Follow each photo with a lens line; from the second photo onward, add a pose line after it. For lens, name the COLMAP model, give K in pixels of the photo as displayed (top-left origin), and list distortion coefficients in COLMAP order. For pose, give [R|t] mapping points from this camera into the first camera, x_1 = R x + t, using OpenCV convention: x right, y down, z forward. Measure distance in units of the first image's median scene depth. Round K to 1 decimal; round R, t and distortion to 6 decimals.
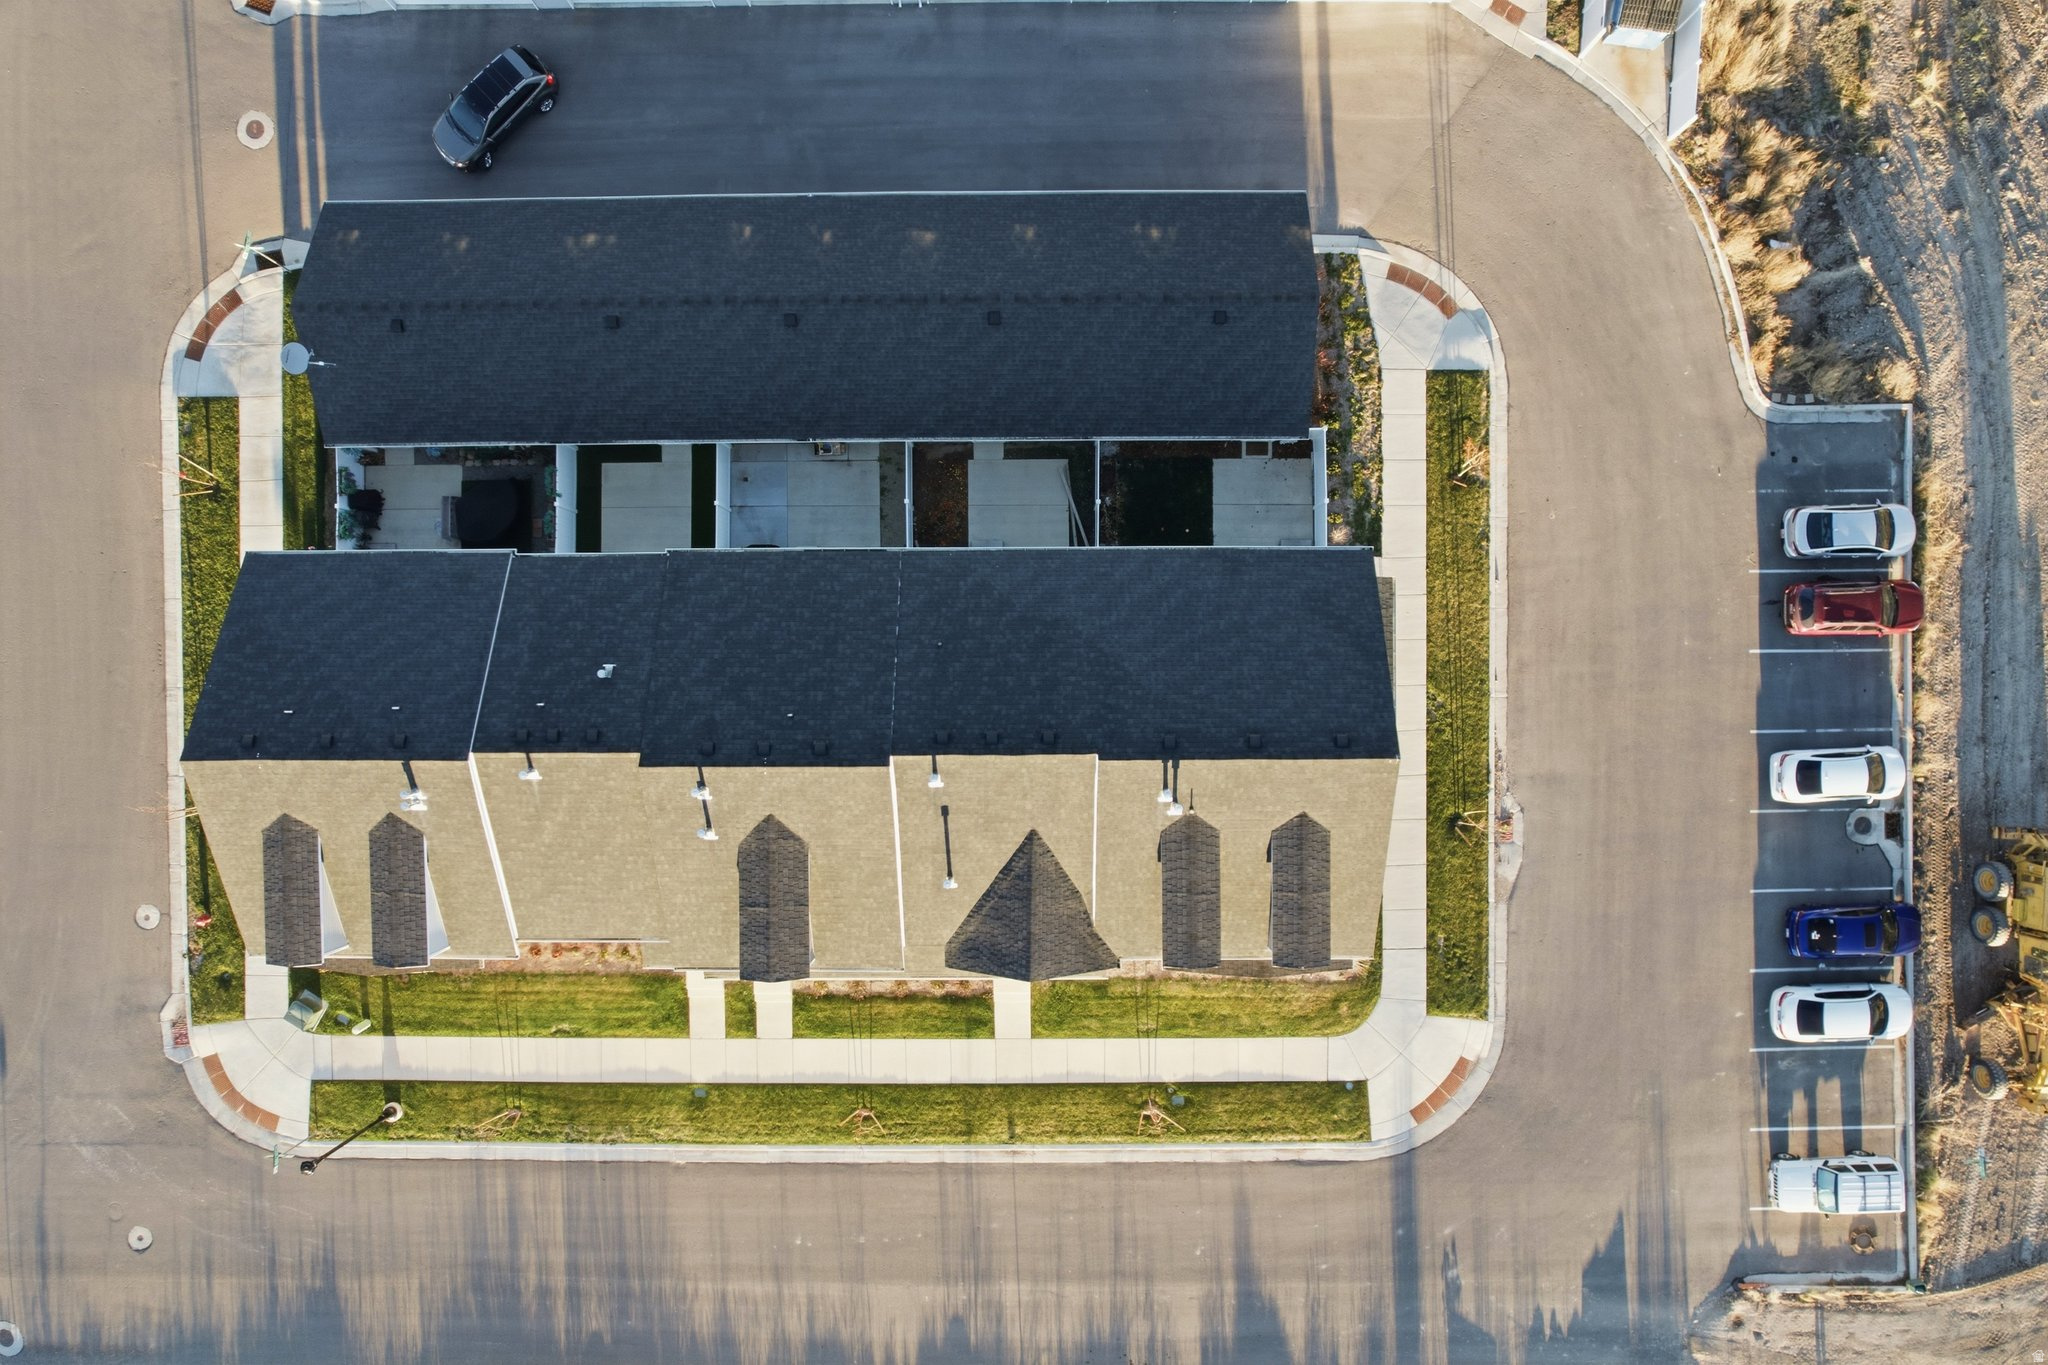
lens RADIAL K [[1318.6, 0, 1024.0], [0, 1318.6, 682.5], [0, 0, 1]] dist [-0.082240, 0.069161]
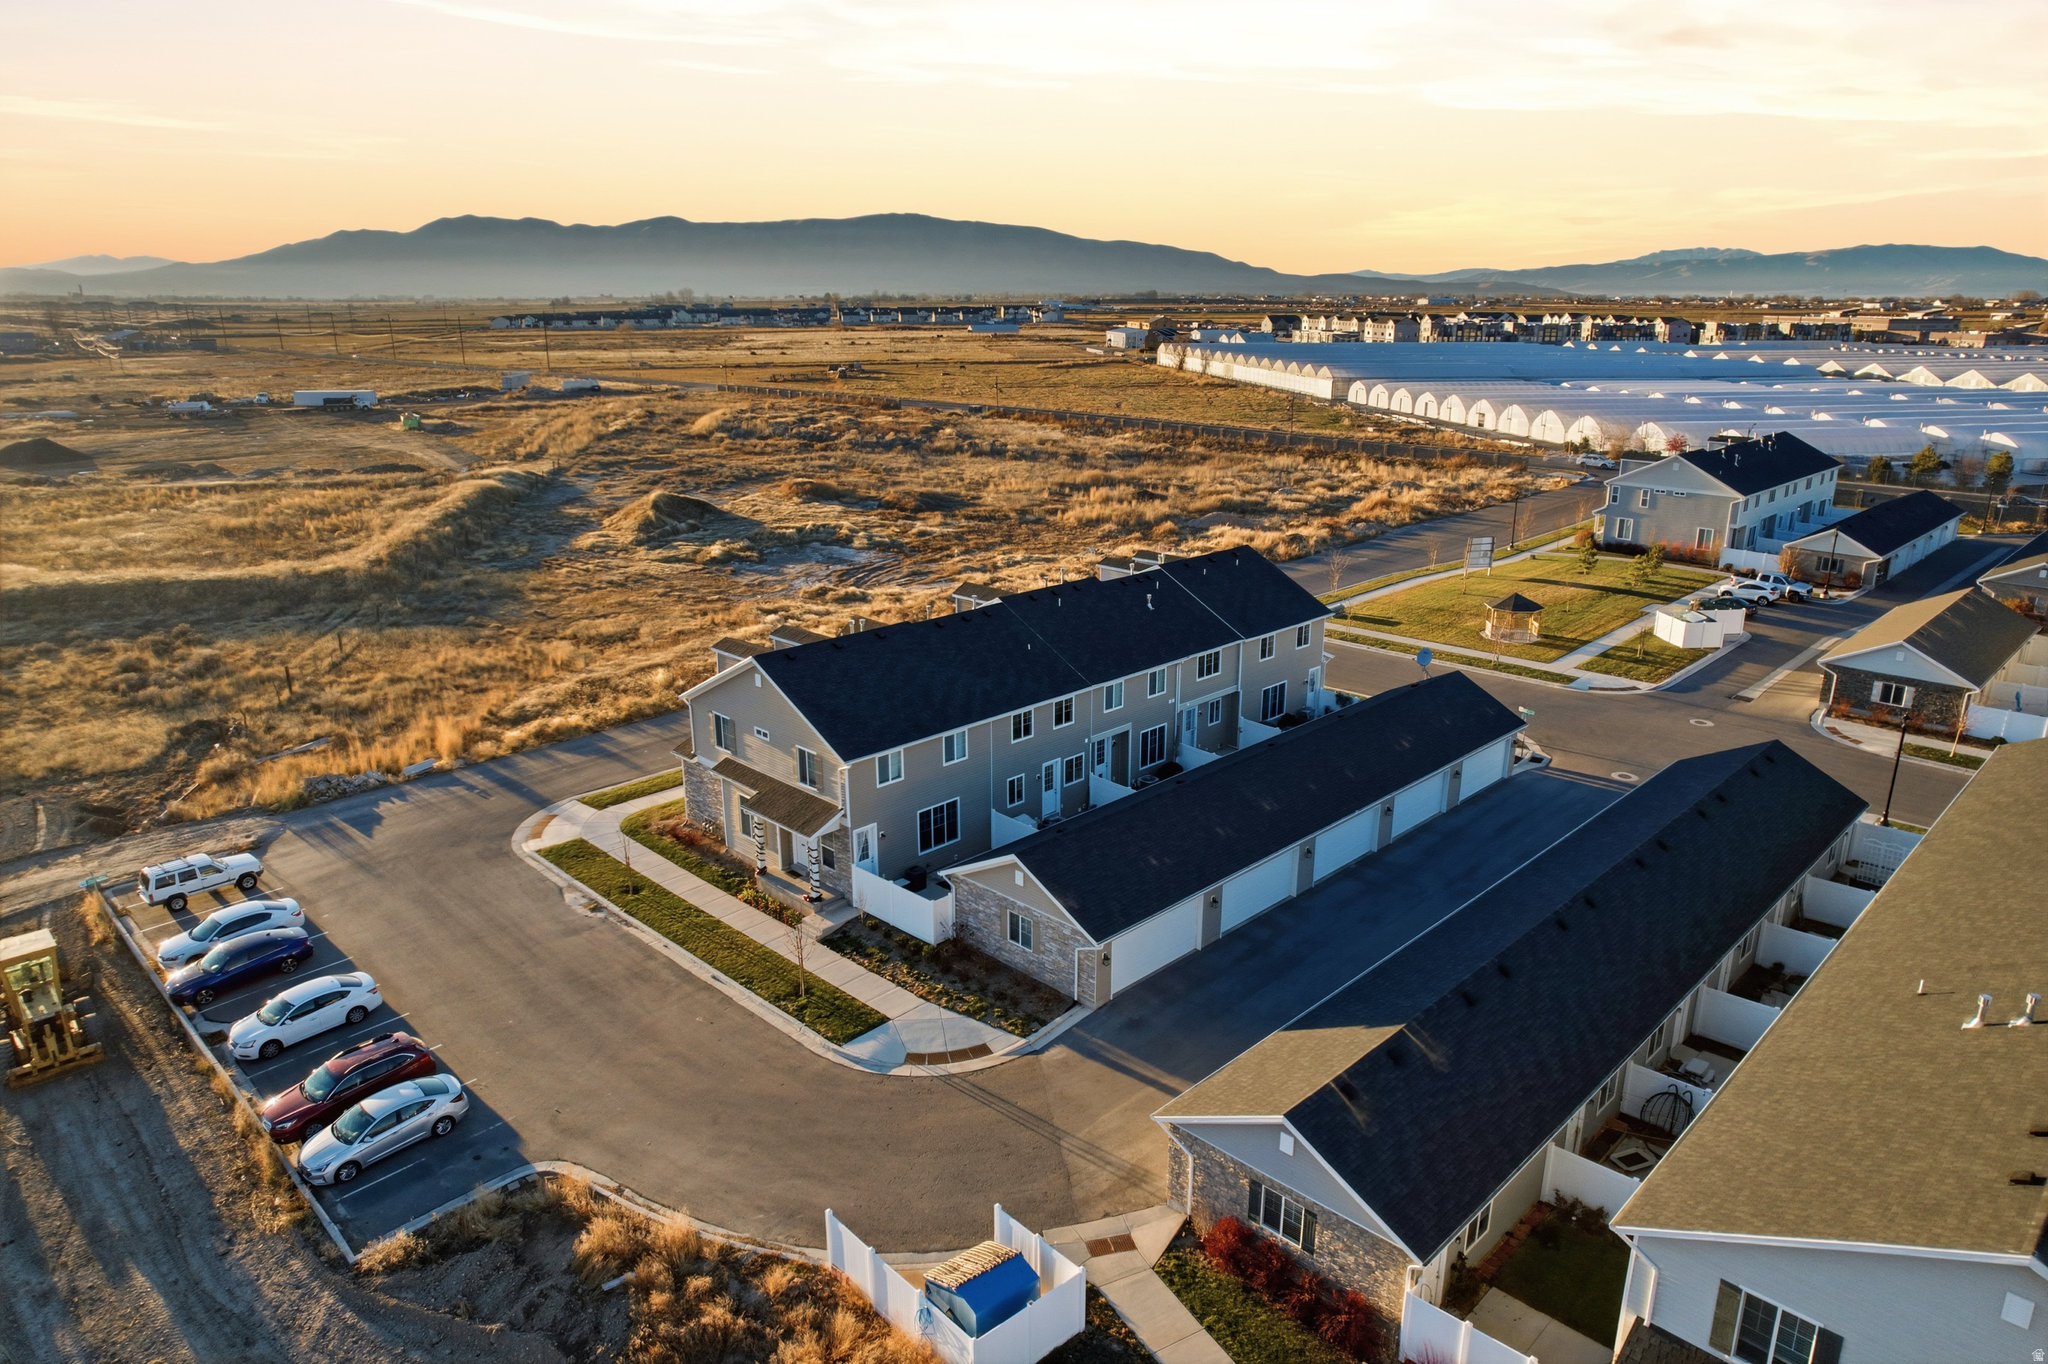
lens RADIAL K [[1318.6, 0, 1024.0], [0, 1318.6, 682.0], [0, 0, 1]] dist [-0.082240, 0.069161]
pose [[-0.712283, 0.205019, -0.671283, 0.845582], [-0.701892, -0.207885, 0.681272, -0.926280], [0.000124, 0.956426, 0.291974, 0.467543]]
